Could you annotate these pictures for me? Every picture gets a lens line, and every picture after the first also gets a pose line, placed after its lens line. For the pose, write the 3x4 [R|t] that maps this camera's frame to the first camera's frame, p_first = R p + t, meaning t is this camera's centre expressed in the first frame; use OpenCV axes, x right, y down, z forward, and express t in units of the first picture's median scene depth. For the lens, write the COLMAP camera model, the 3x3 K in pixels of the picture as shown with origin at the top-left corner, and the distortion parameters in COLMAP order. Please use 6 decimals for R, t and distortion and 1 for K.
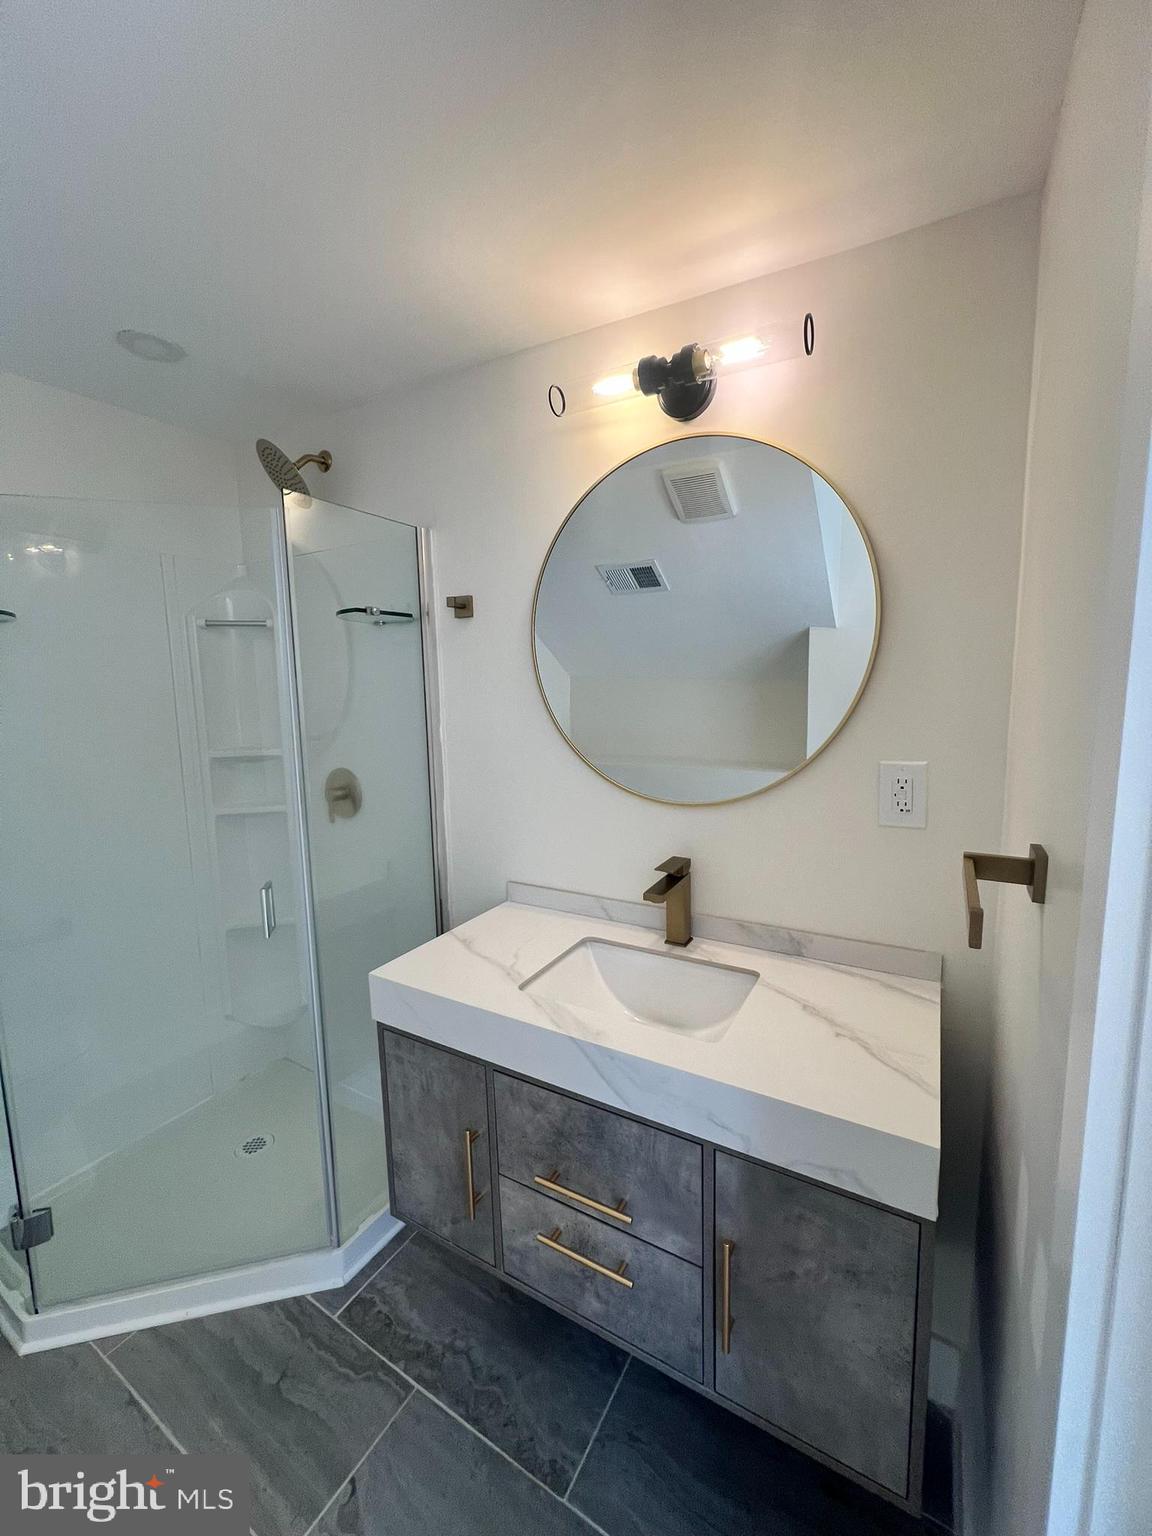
lens RADIAL K [[610.1, 0, 573.5], [0, 610.1, 764.2], [0, 0, 1]] dist [-0.003867, 0.002038]
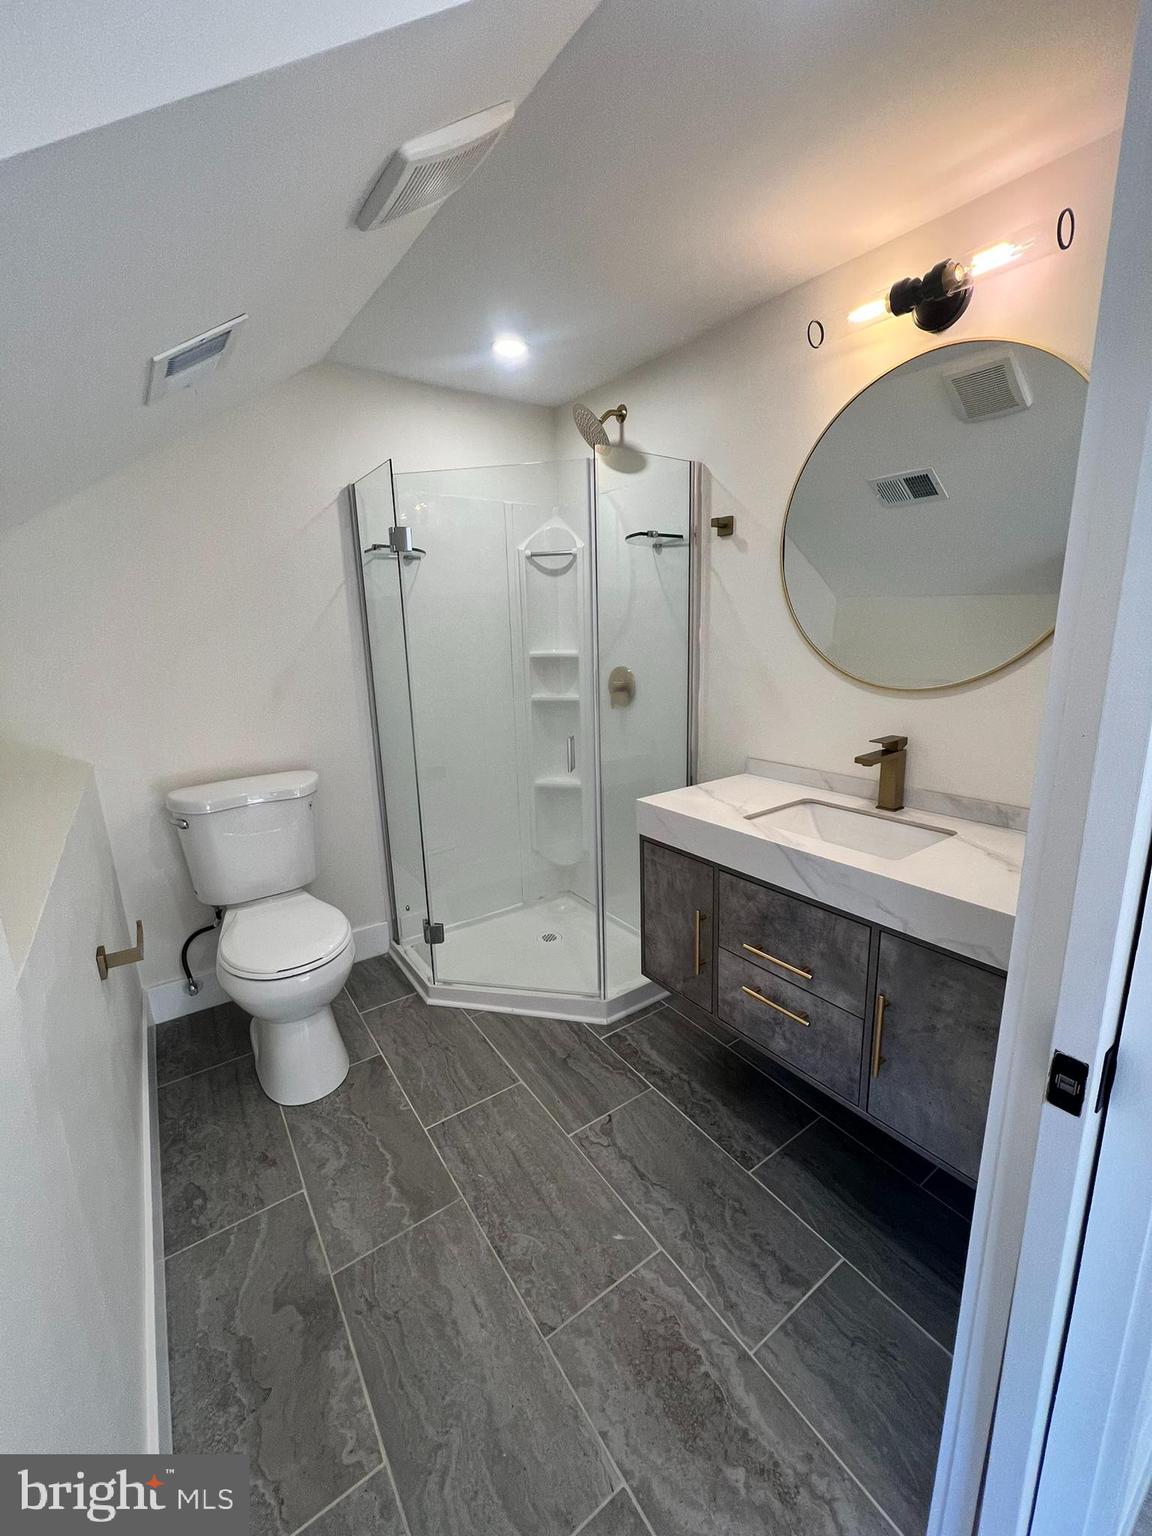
lens RADIAL K [[610.1, 0, 581.1], [0, 610.1, 763.5], [0, 0, 1]] dist [-0.003867, 0.002038]
pose [[0.913622, 0.082304, -0.398146, 0.098060], [-0.042857, 0.993335, 0.106997, 0.115034], [0.404299, -0.080691, 0.911061, -0.316088]]
